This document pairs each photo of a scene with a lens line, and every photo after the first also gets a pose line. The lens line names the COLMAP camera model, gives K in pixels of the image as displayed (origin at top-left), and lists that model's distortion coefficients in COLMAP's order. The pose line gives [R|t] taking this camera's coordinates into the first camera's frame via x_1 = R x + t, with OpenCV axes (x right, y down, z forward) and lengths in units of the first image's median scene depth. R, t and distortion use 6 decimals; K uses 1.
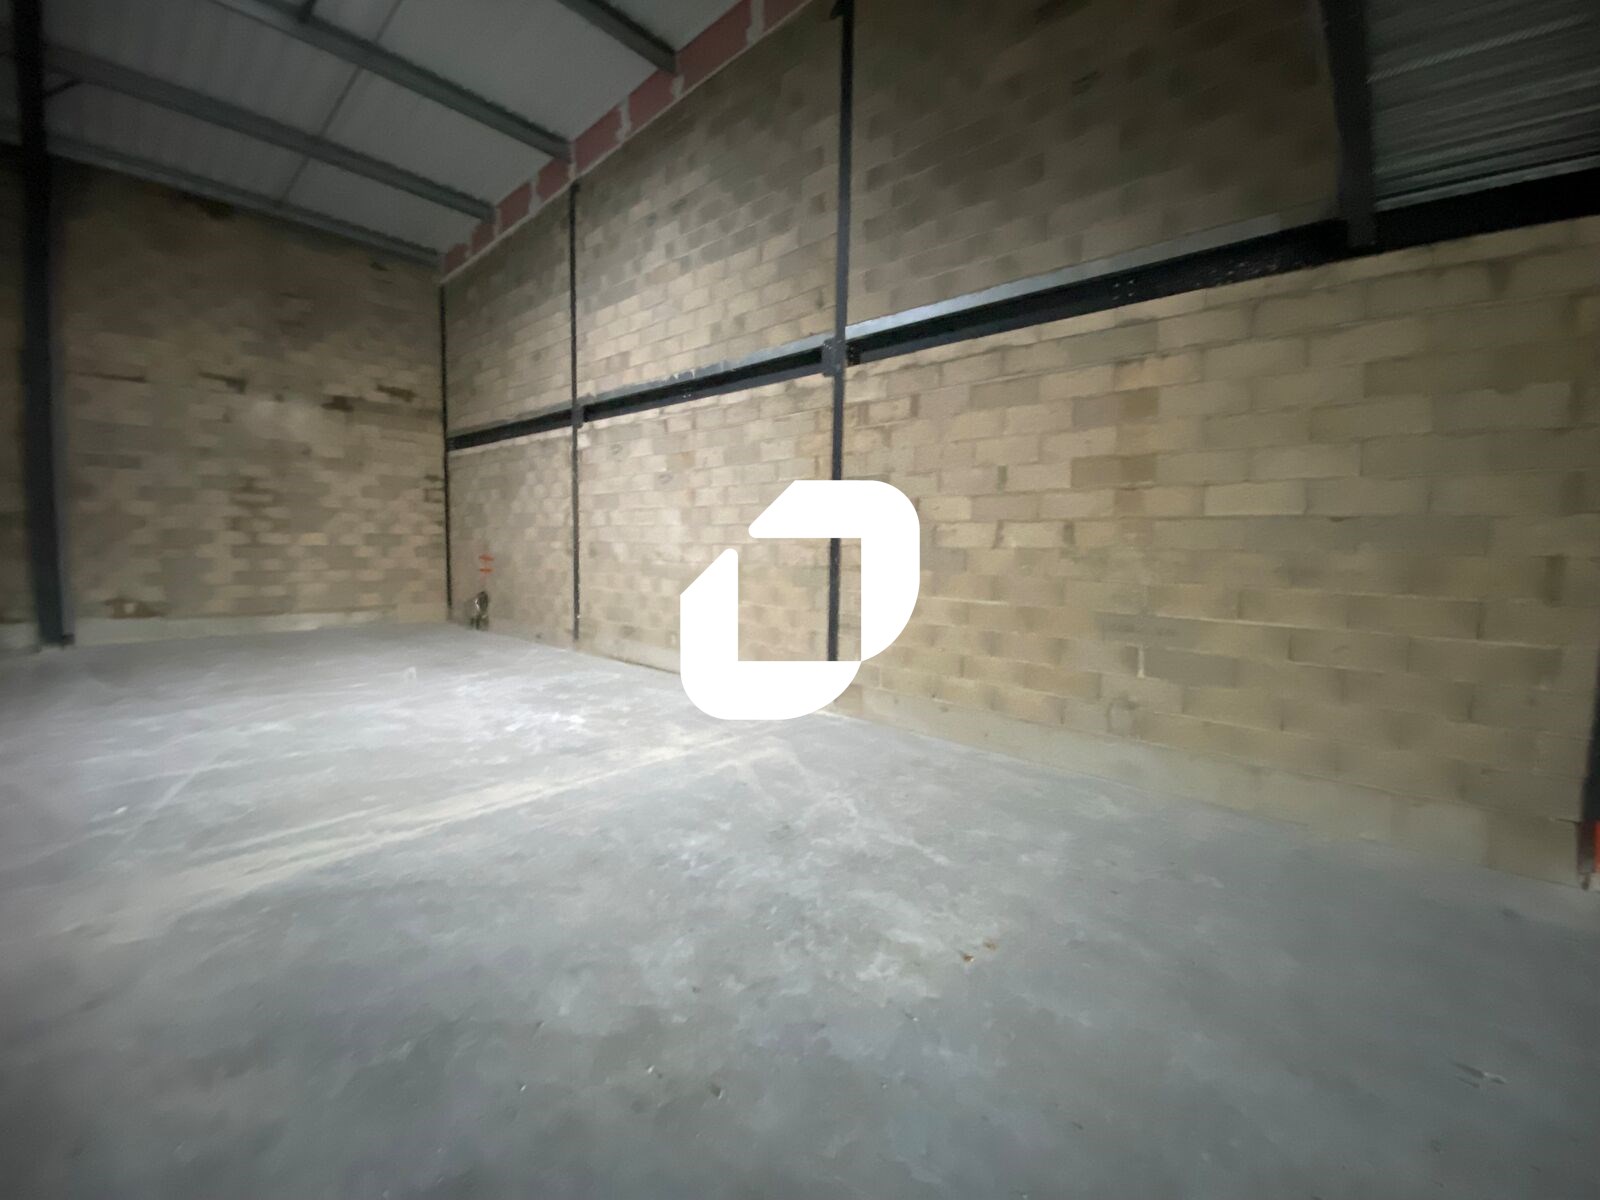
lens RADIAL K [[645.6, 0, 809.9], [0, 645.6, 612.3], [0, 0, 1]] dist [-0.007330, -0.005882]
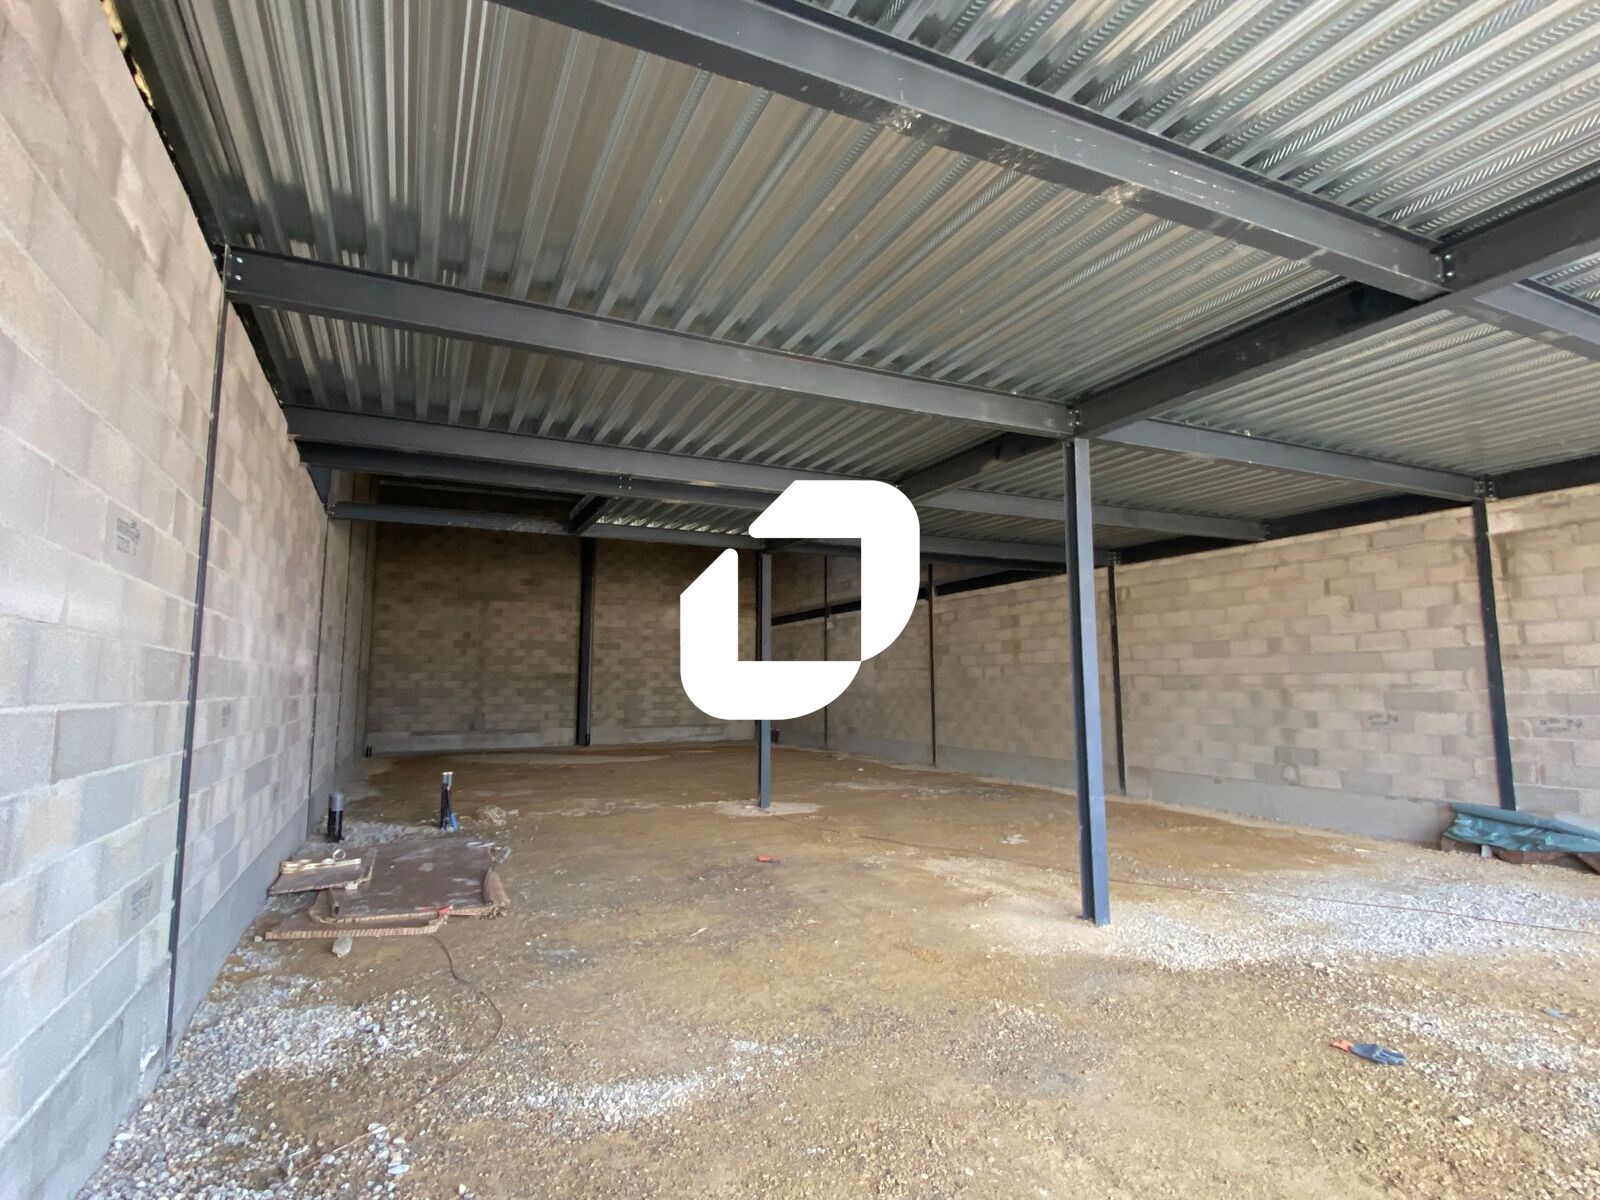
lens RADIAL K [[835.3, 0, 801.8], [0, 835.3, 590.8], [0, 0, 1]] dist [-0.004911, -0.007265]
pose [[0.912364, -0.071947, -0.403007, 0.567631], [-0.015540, 0.977640, -0.209712, 0.142829], [0.409084, 0.197597, 0.890846, -1.224169]]
